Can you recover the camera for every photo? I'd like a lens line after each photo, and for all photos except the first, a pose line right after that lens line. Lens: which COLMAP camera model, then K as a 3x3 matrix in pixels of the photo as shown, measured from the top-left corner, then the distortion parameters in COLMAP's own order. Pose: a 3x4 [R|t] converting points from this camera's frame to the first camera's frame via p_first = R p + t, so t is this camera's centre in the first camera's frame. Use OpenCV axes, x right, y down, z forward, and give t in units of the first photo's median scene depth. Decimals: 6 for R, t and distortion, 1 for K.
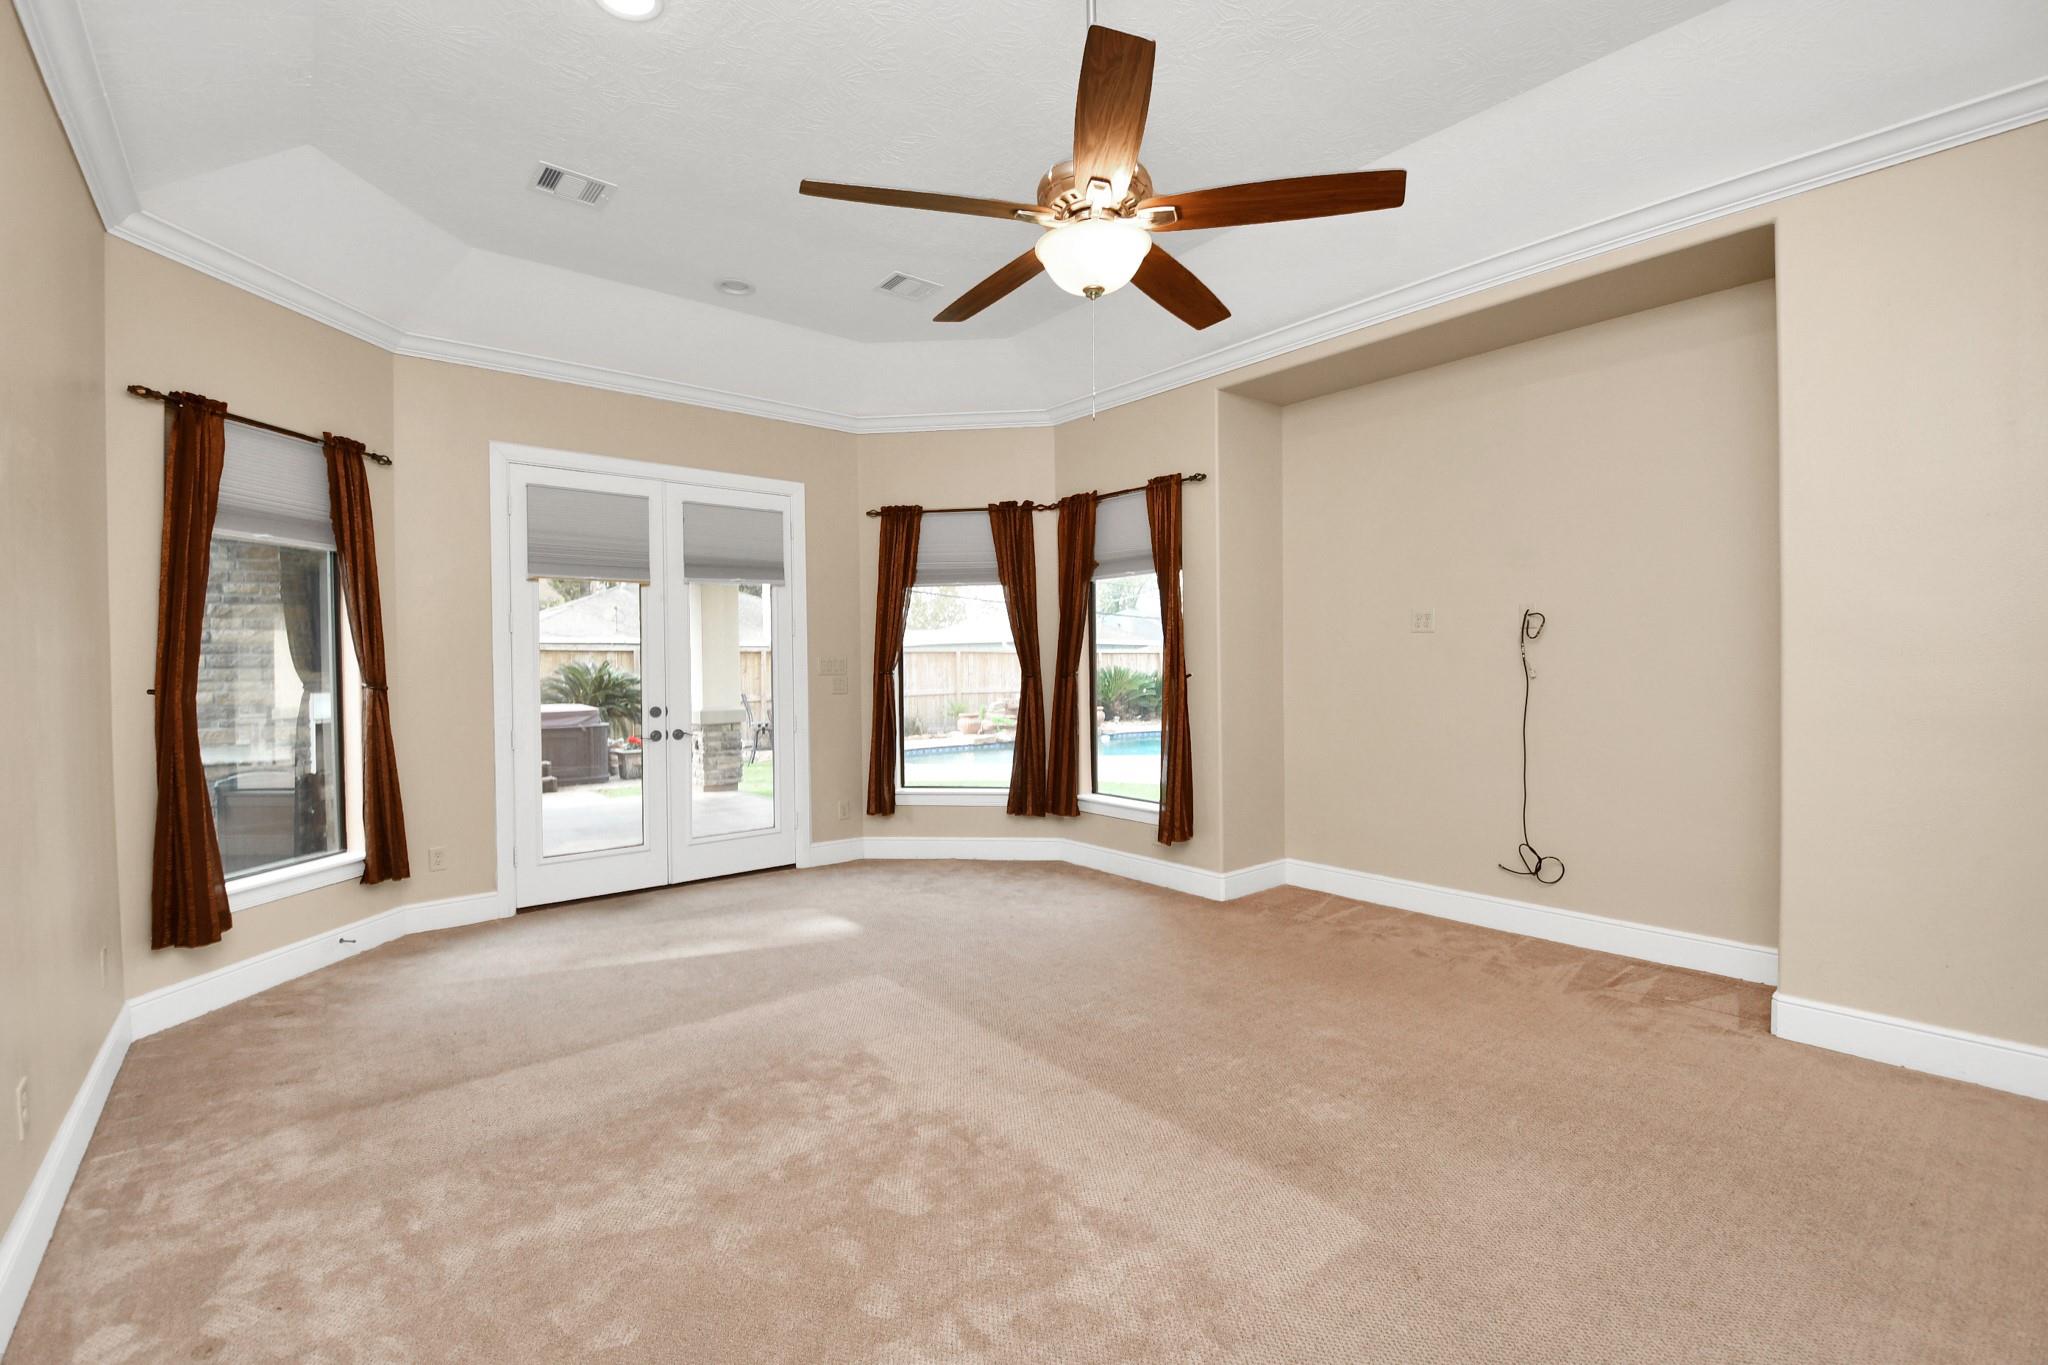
lens RADIAL K [[900.4, 0, 1025.5], [0, 900.4, 682.0], [0, 0, 1]] dist [-0.002264, -0.009952]
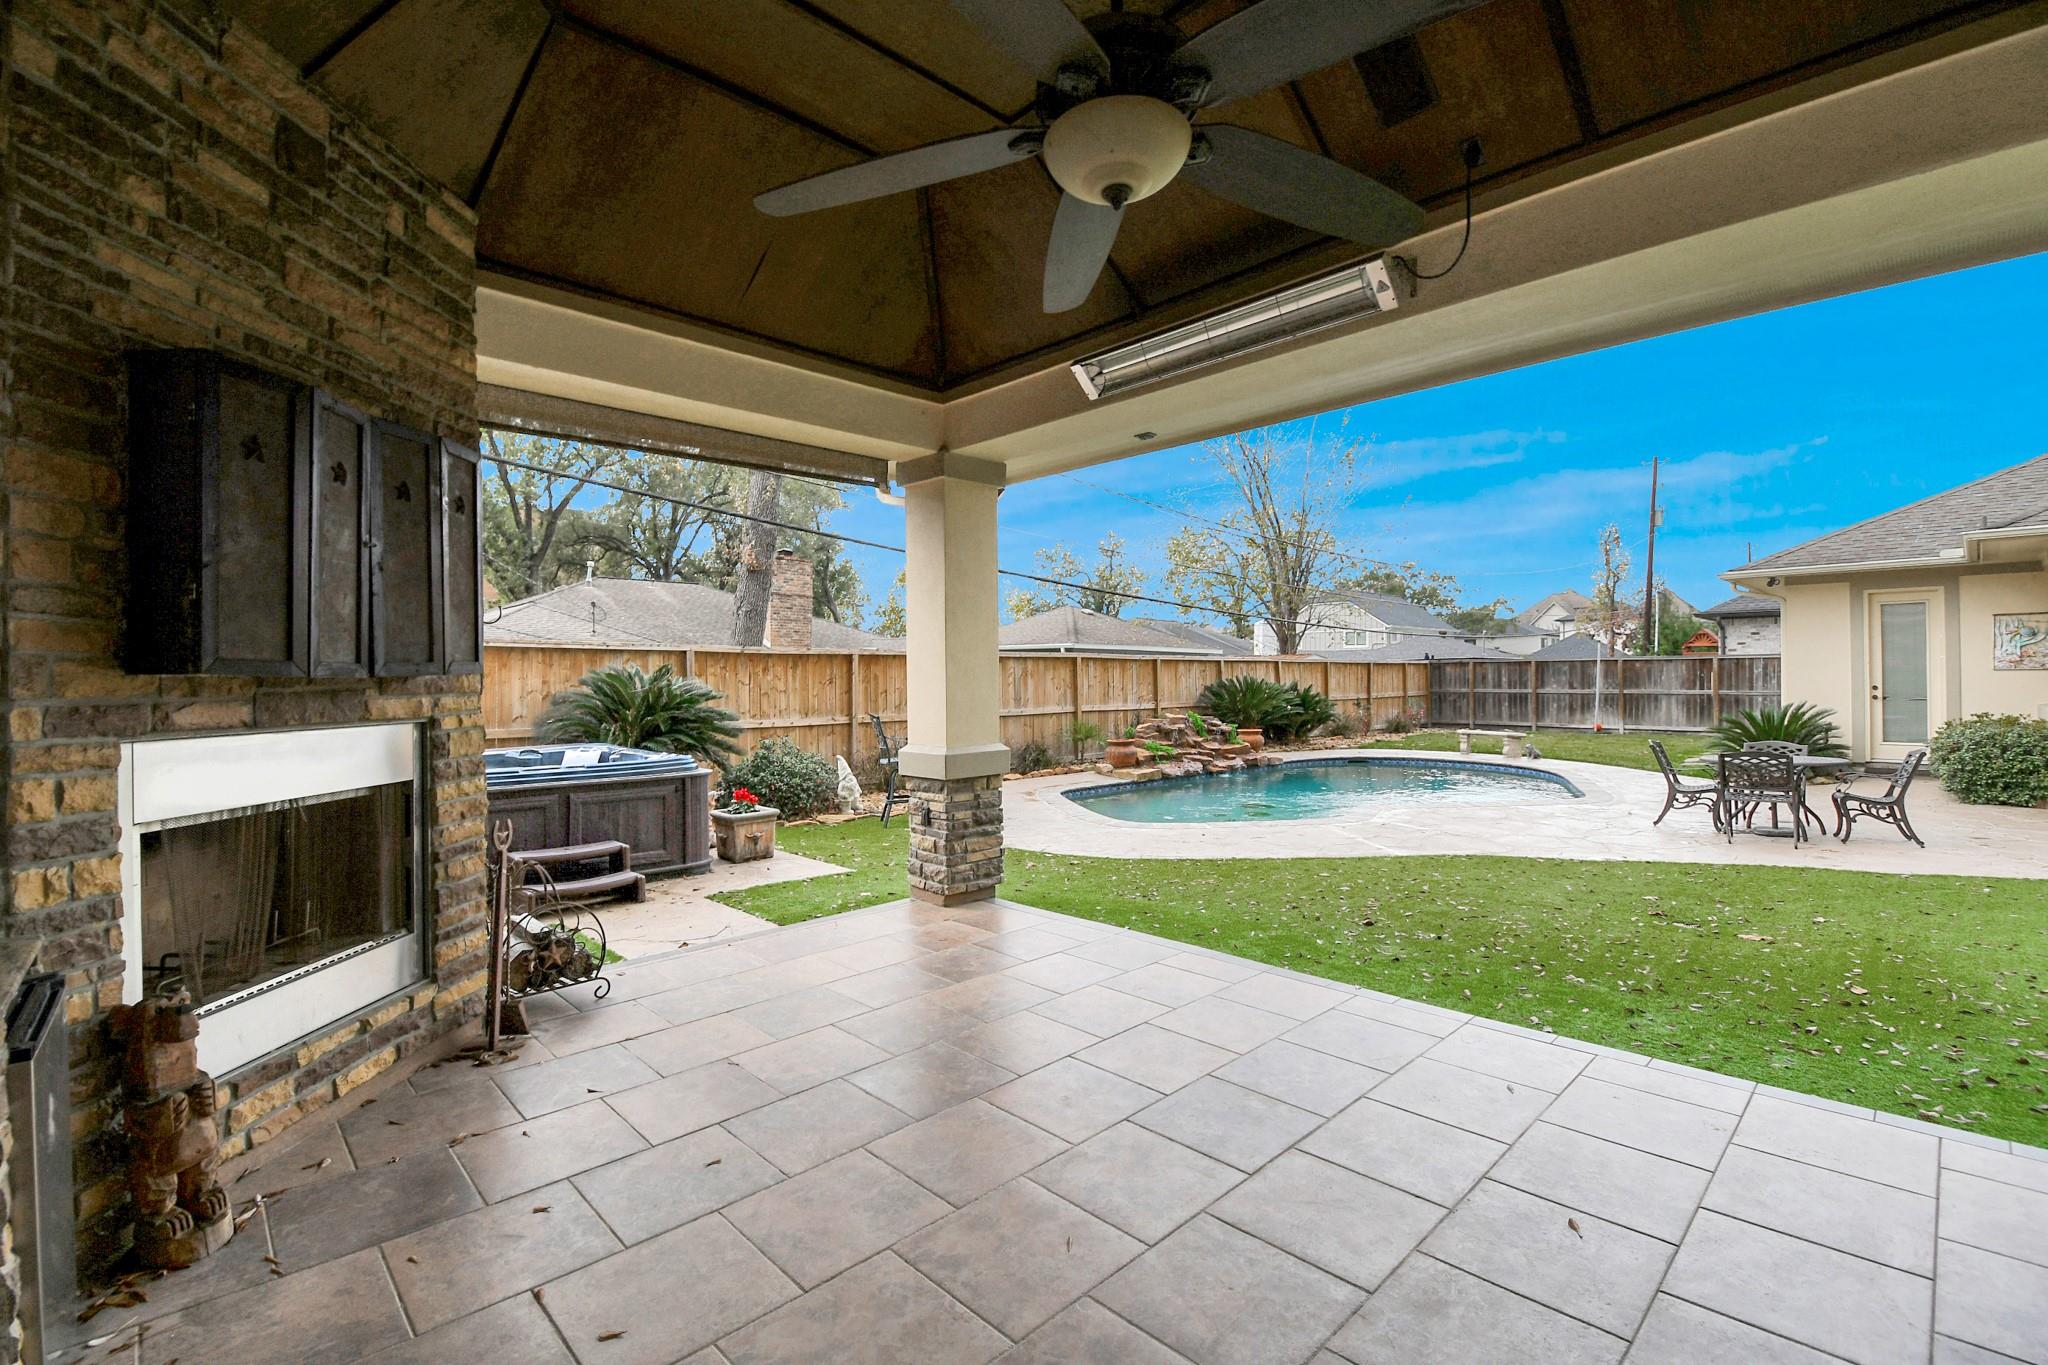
lens RADIAL K [[900.4, 0, 1023.7], [0, 900.4, 673.6], [0, 0, 1]] dist [-0.002264, -0.009952]
pose [[0.997314, 0.000017, 0.073249, -0.670175], [0.001758, 0.999706, -0.024167, -0.005361], [-0.073228, 0.024231, 0.997021, 0.882559]]
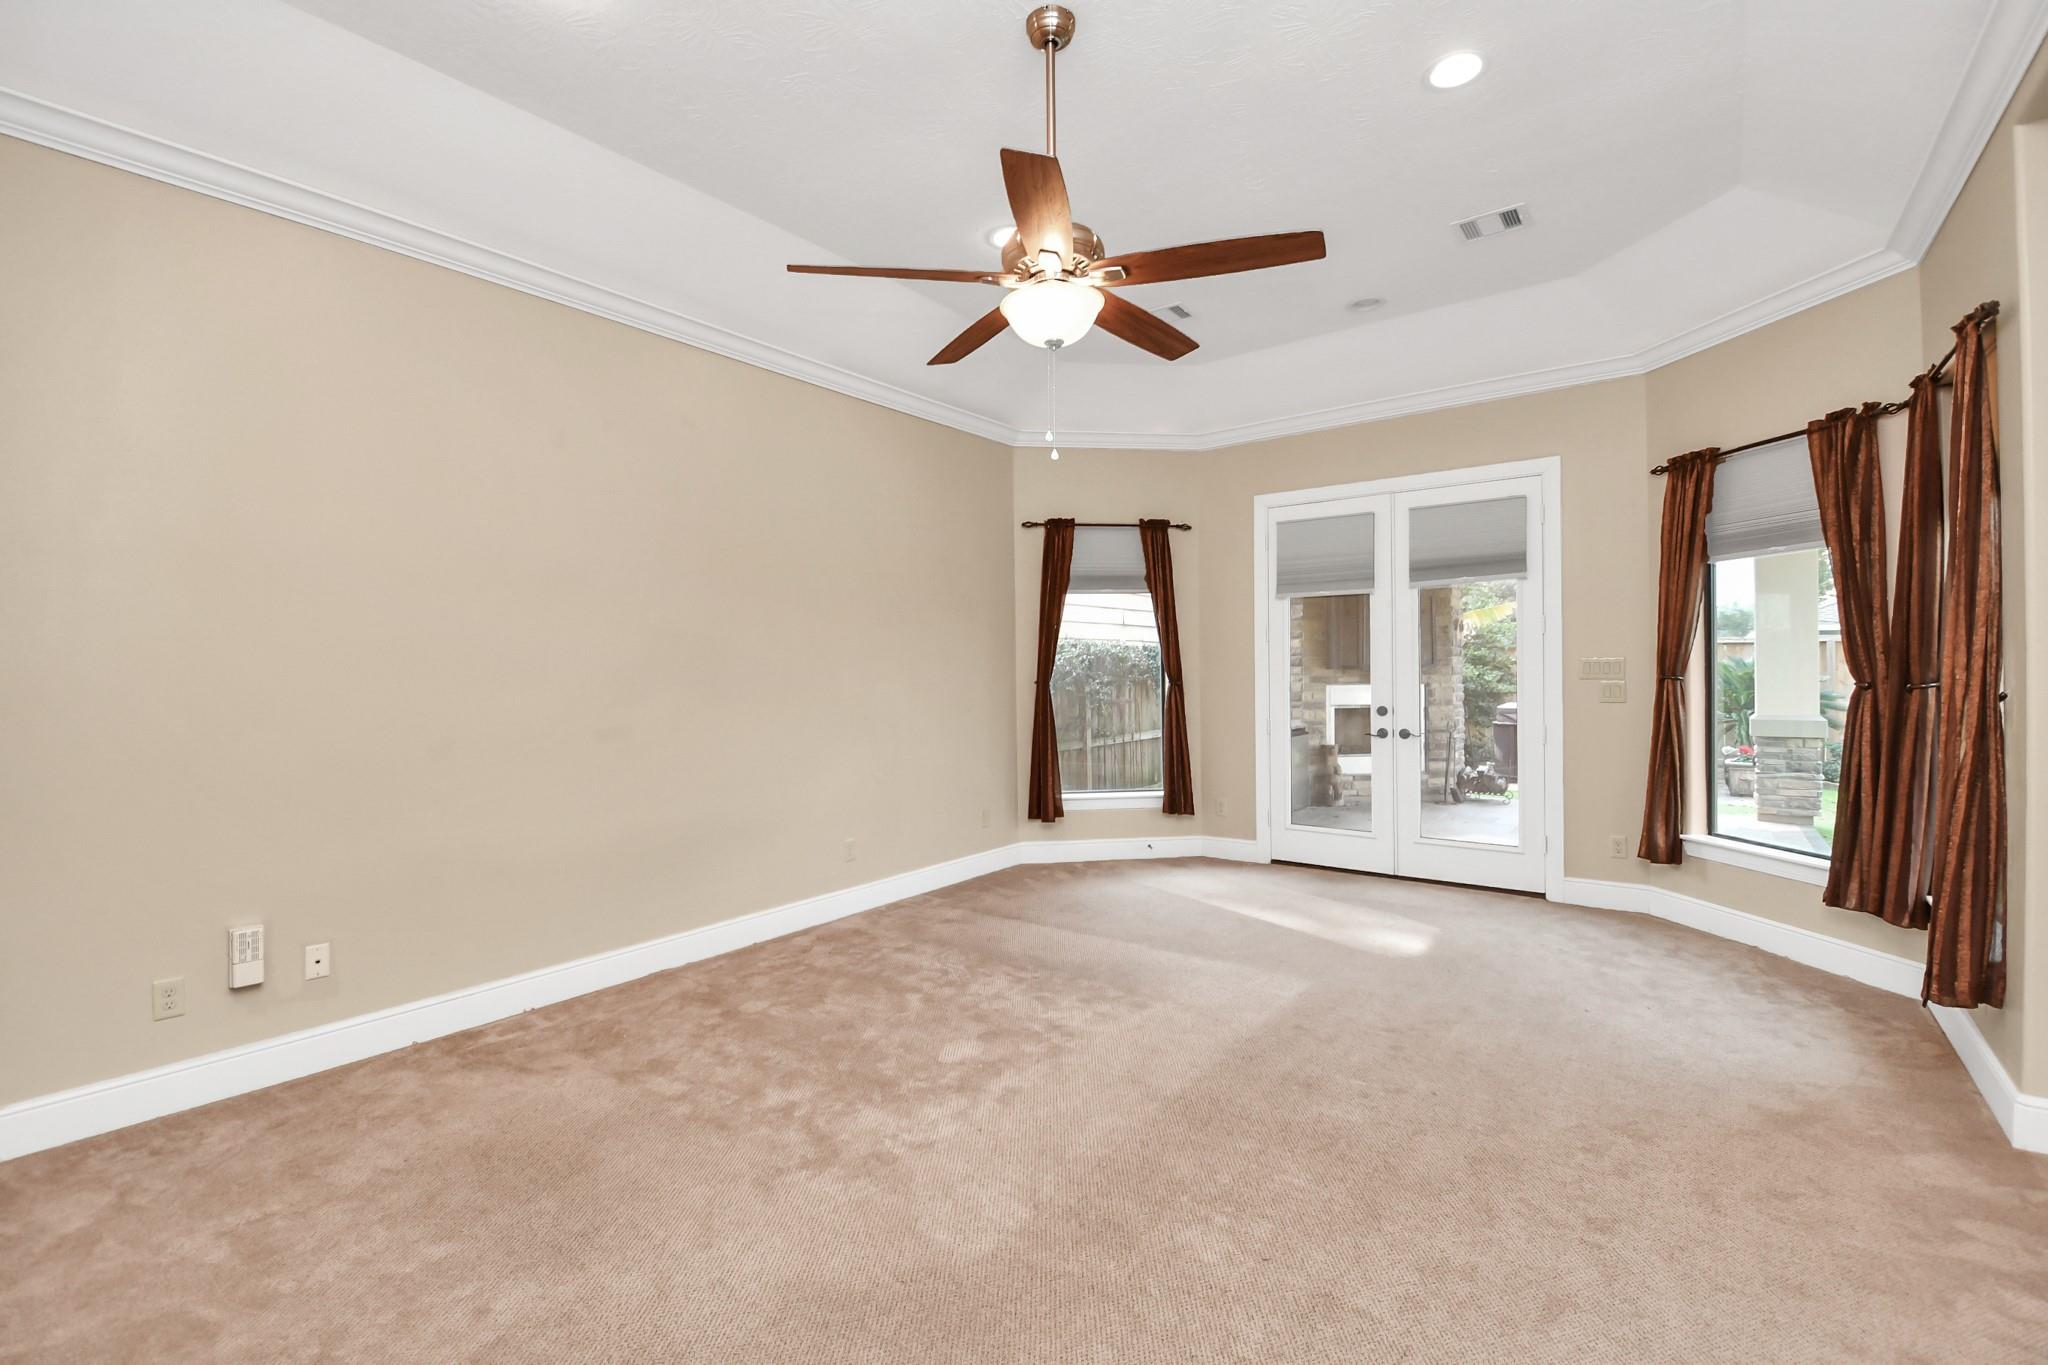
lens RADIAL K [[900.4, 0, 1011.2], [0, 900.4, 685.5], [0, 0, 1]] dist [-0.002264, -0.009952]
pose [[0.215897, 0.023617, -0.976130, 0.531153], [-0.012018, 0.999696, 0.021529, -0.014571], [0.976342, 0.007083, 0.216115, 0.330987]]
